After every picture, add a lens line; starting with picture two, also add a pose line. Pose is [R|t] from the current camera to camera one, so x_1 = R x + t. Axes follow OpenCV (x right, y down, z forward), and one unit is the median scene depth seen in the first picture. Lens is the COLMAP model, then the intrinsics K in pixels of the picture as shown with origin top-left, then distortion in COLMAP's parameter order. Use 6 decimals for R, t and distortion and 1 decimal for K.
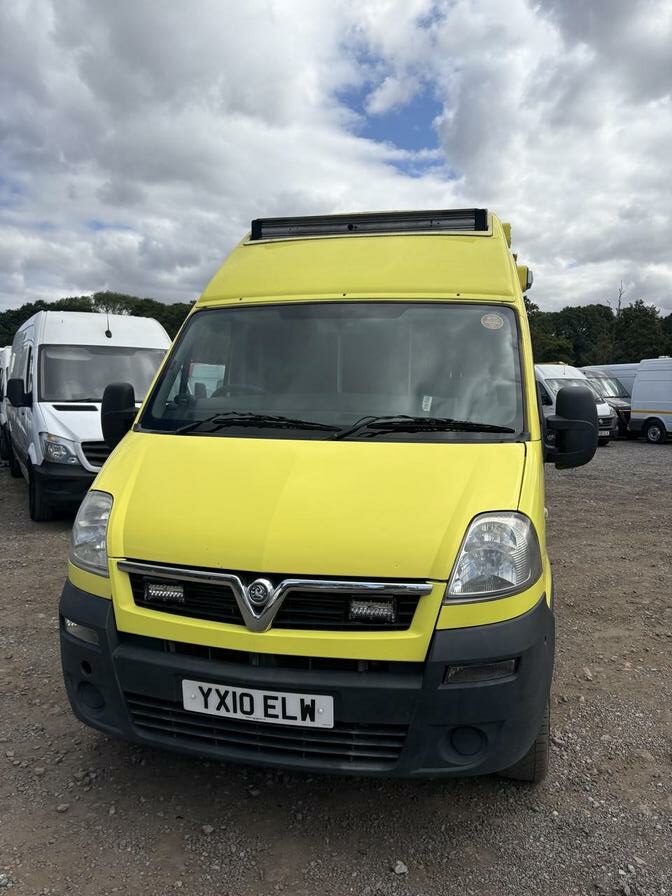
lens RADIAL K [[668.7, 0, 341.8], [0, 668.7, 449.7], [0, 0, 1]] dist [0.050289, -0.070885]
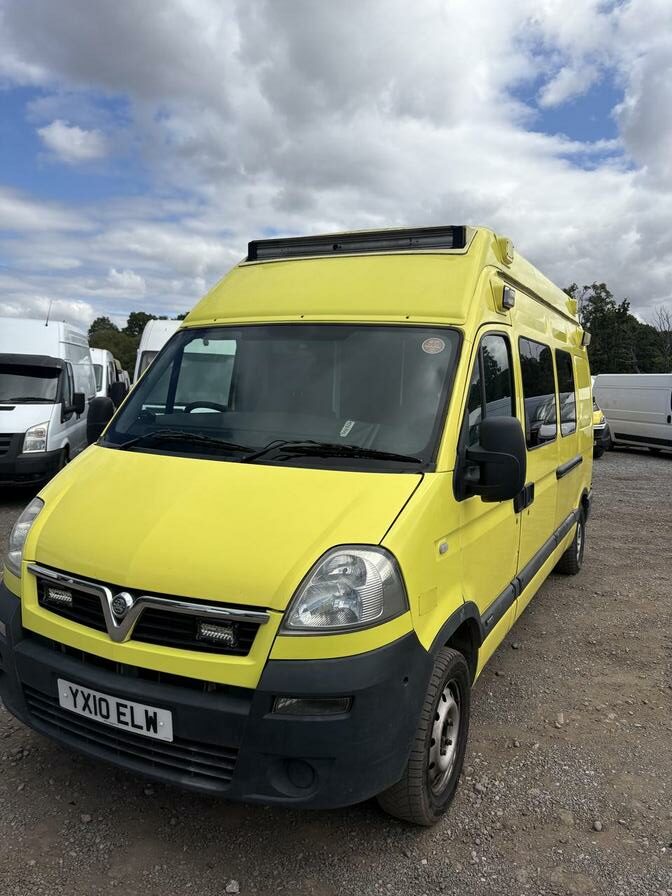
lens RADIAL K [[668.7, 0, 341.8], [0, 668.7, 449.7], [0, 0, 1]] dist [0.050289, -0.070885]
pose [[0.973408, 0.042456, -0.225108, 0.439663], [-0.042863, 0.999076, 0.003085, -0.051489], [0.225031, 0.006646, 0.974329, 0.036160]]
